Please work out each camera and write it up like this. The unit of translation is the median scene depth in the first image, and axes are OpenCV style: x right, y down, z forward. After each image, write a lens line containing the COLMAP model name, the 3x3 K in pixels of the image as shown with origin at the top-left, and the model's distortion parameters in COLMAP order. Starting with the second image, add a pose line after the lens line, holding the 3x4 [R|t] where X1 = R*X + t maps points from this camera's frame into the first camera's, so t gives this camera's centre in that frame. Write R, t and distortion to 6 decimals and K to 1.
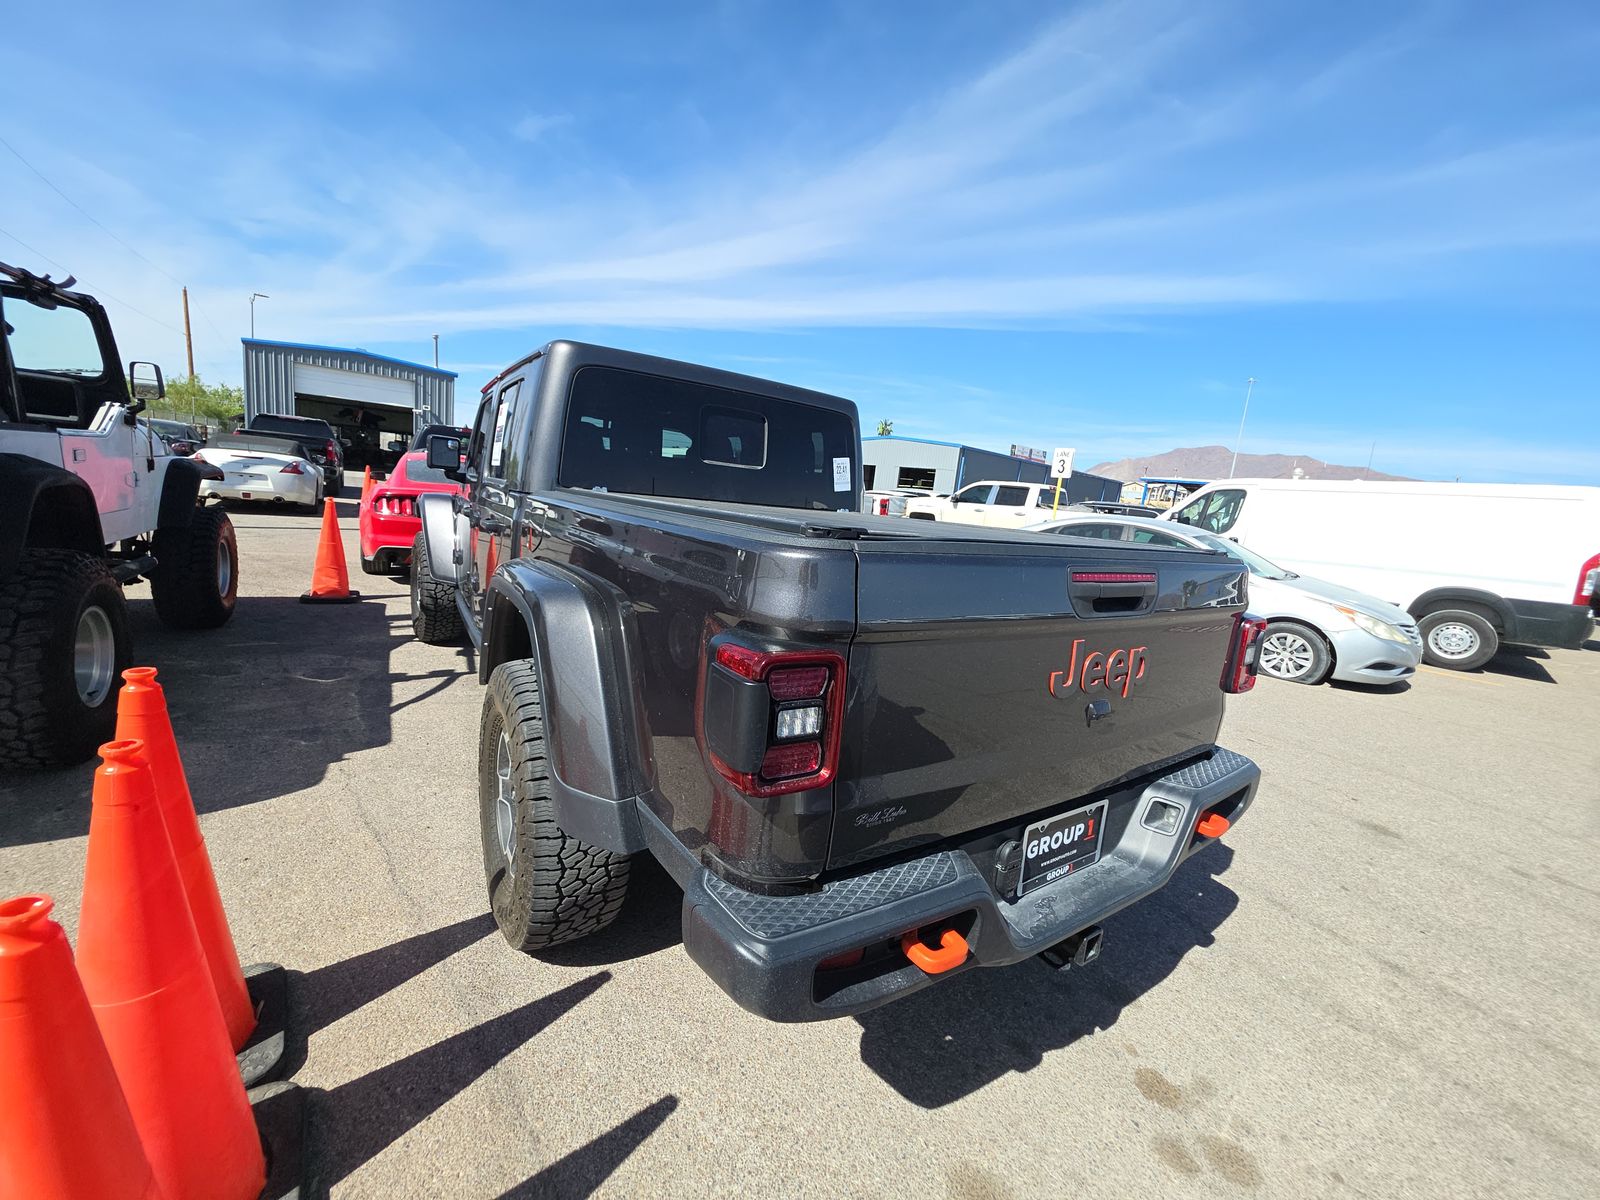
lens RADIAL K [[614.3, 0, 800.0], [0, 614.3, 600.0], [0, 0, 1]] dist [0.001151, -0.000044]
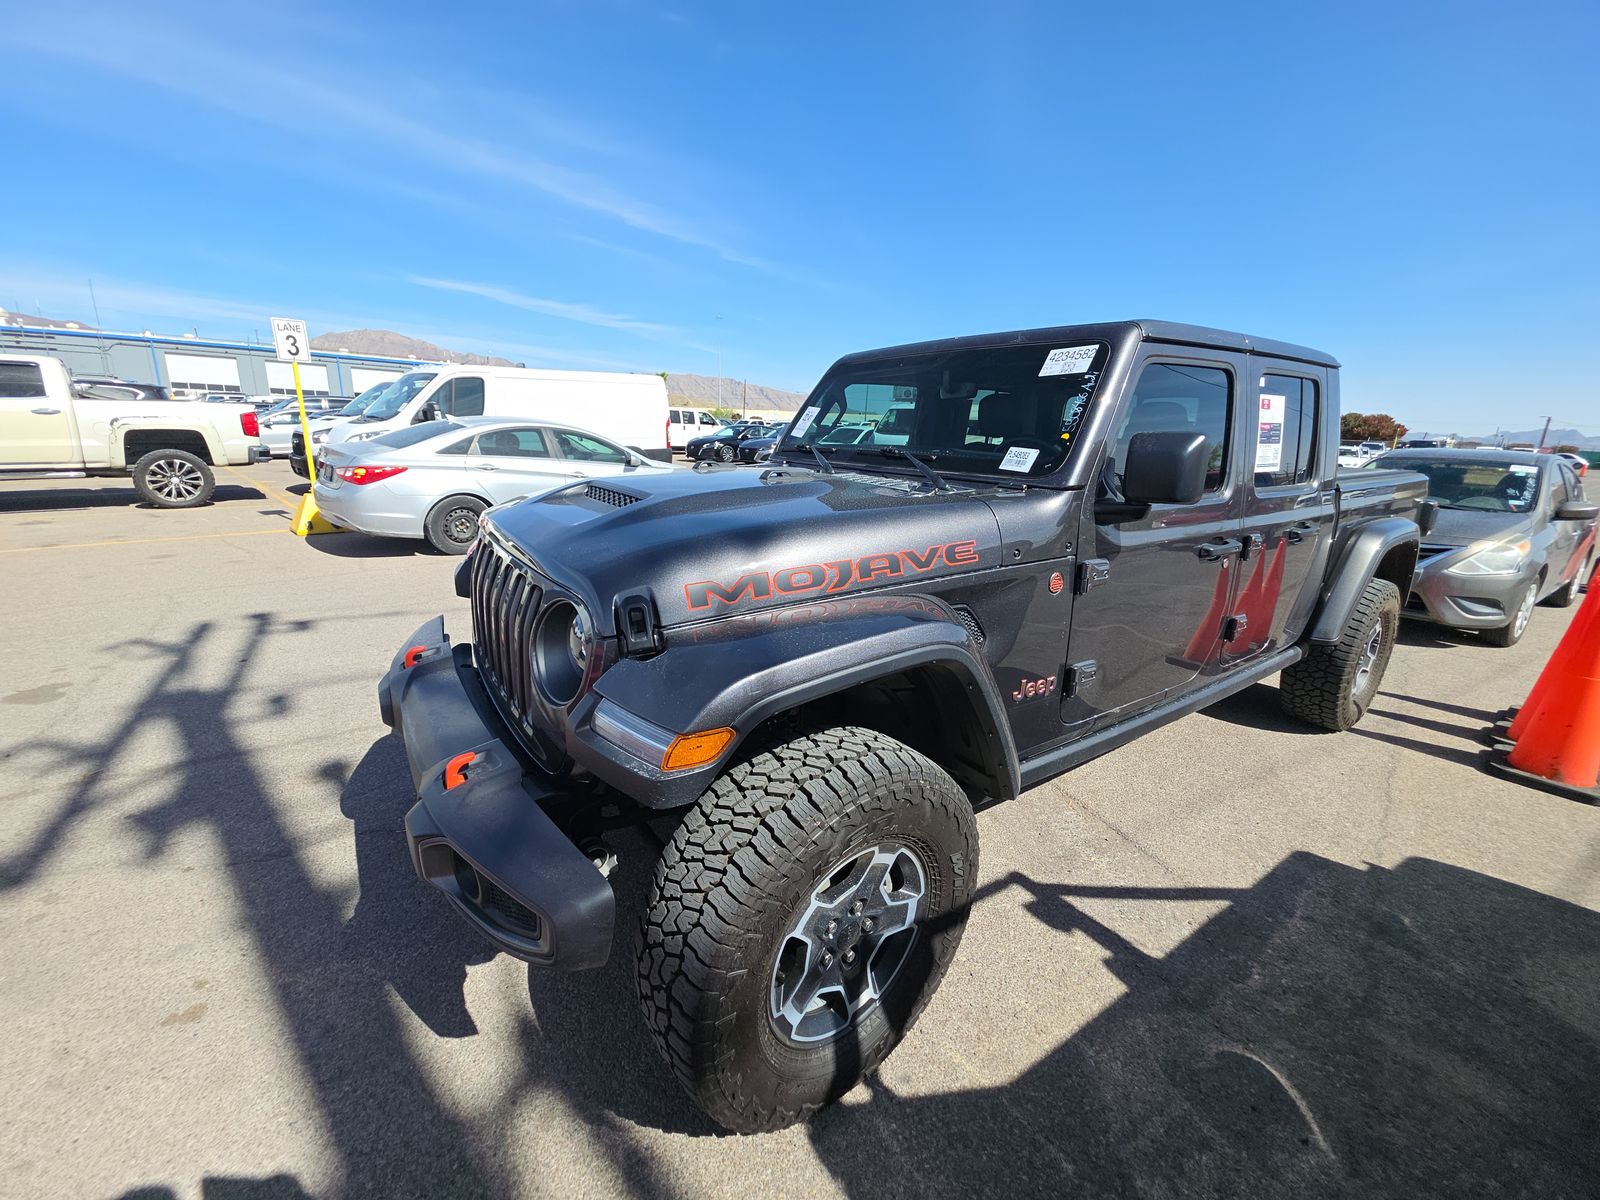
lens RADIAL K [[614.3, 0, 800.0], [0, 614.3, 600.0], [0, 0, 1]] dist [0.001151, -0.000044]
pose [[0.013731, -0.358787, 0.933318, -0.225249], [0.140720, 0.924810, 0.353446, -0.075221], [-0.989954, 0.126483, 0.063187, 0.267862]]
